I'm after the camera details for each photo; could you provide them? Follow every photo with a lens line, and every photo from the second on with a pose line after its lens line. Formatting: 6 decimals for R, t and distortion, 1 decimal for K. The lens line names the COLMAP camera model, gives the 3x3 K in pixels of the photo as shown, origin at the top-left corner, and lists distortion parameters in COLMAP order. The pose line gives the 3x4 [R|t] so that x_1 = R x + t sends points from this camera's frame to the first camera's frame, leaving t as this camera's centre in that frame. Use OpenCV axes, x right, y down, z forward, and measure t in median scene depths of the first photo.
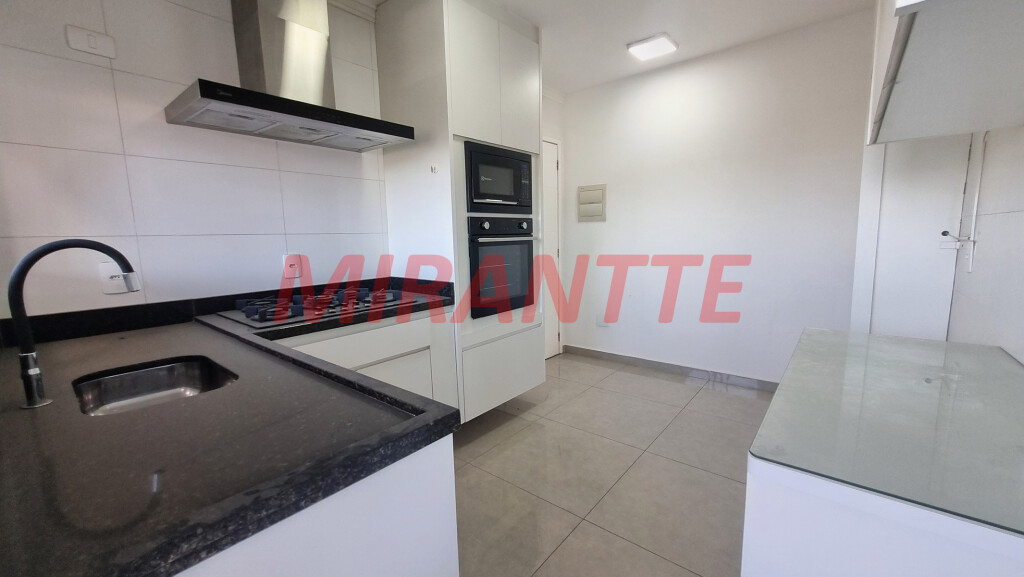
lens RADIAL K [[401.6, 0, 511.0], [0, 401.6, 287.6], [0, 0, 1]] dist [0.002305, -0.000073]
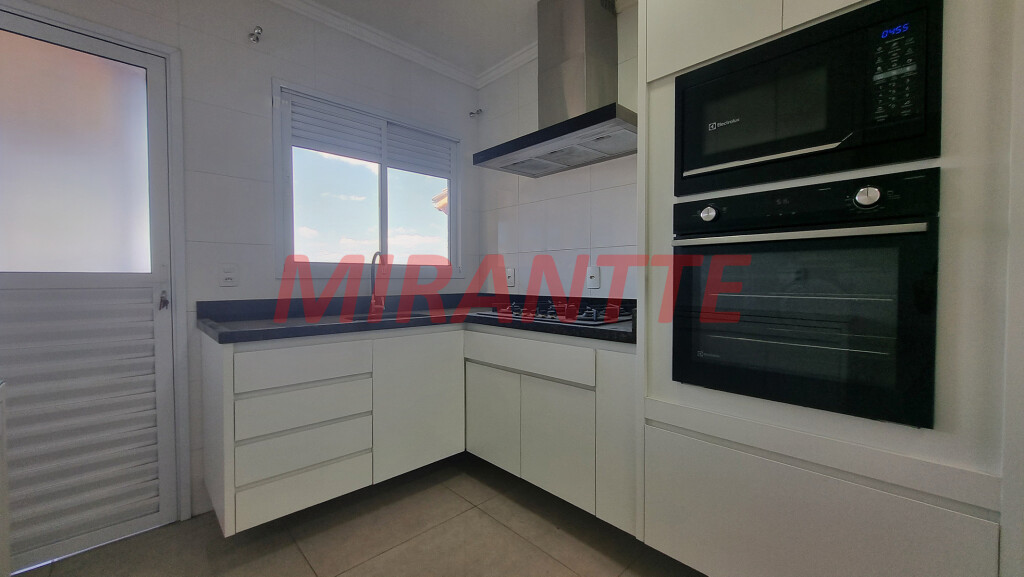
lens RADIAL K [[401.6, 0, 505.6], [0, 401.6, 289.1], [0, 0, 1]] dist [0.002305, -0.000073]
pose [[-0.125150, 0.050134, -0.990870, 0.487997], [-0.128029, 0.989556, 0.066238, -0.057096], [0.983842, 0.135150, -0.117424, 0.798257]]
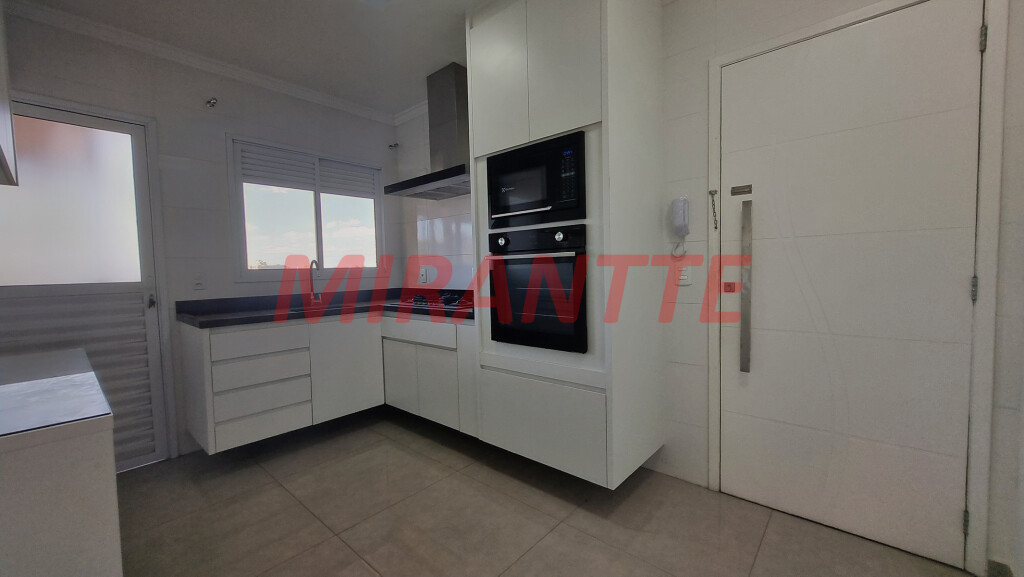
lens RADIAL K [[401.6, 0, 504.8], [0, 401.6, 289.8], [0, 0, 1]] dist [0.002305, -0.000073]
pose [[-0.037433, 0.078596, -0.996204, 0.829741], [-0.108424, 0.990697, 0.082235, -0.119842], [0.993400, 0.111091, -0.028563, 1.023819]]
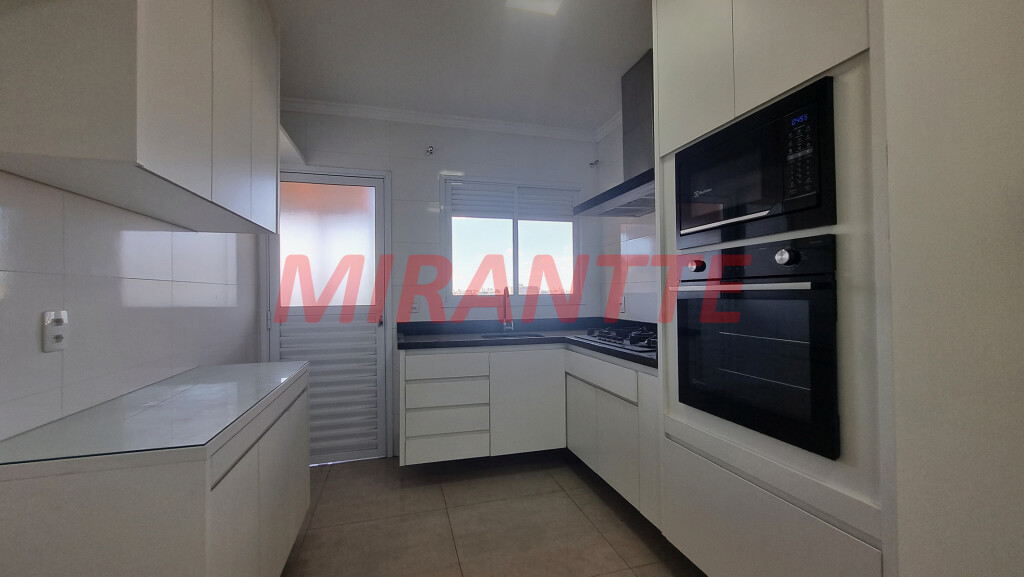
lens RADIAL K [[401.6, 0, 504.2], [0, 401.6, 289.9], [0, 0, 1]] dist [0.002305, -0.000073]
pose [[-0.578018, 0.021589, -0.815738, 0.625044], [-0.084488, 0.992694, 0.086139, -0.143602], [0.811638, 0.118710, -0.571971, 1.105124]]
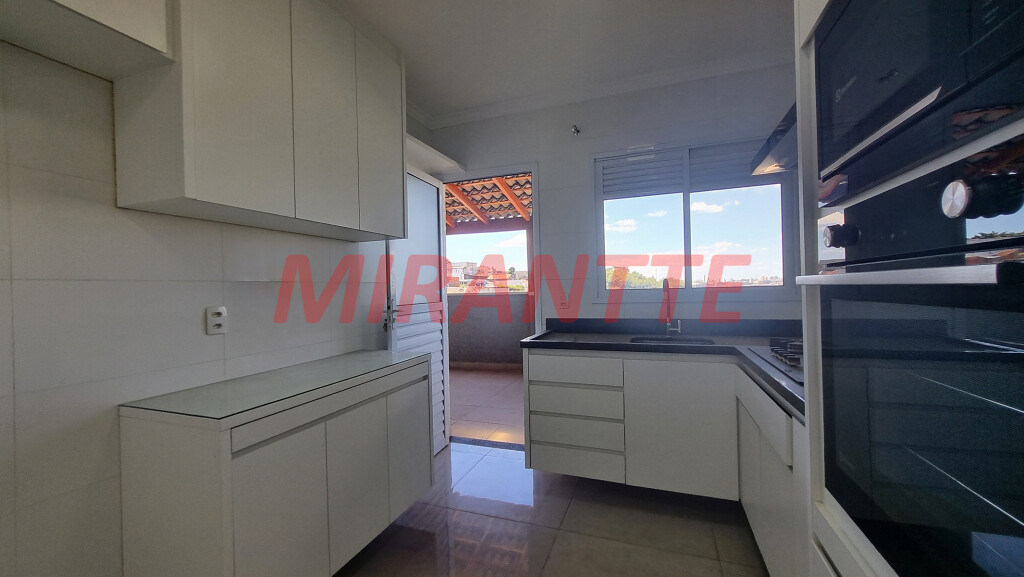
lens RADIAL K [[401.6, 0, 505.7], [0, 401.6, 287.6], [0, 0, 1]] dist [0.002305, -0.000073]
pose [[-0.944556, 0.043853, -0.325410, 0.297947], [0.001756, 0.991702, 0.128549, -0.153008], [0.328347, 0.120850, -0.936794, 1.207678]]
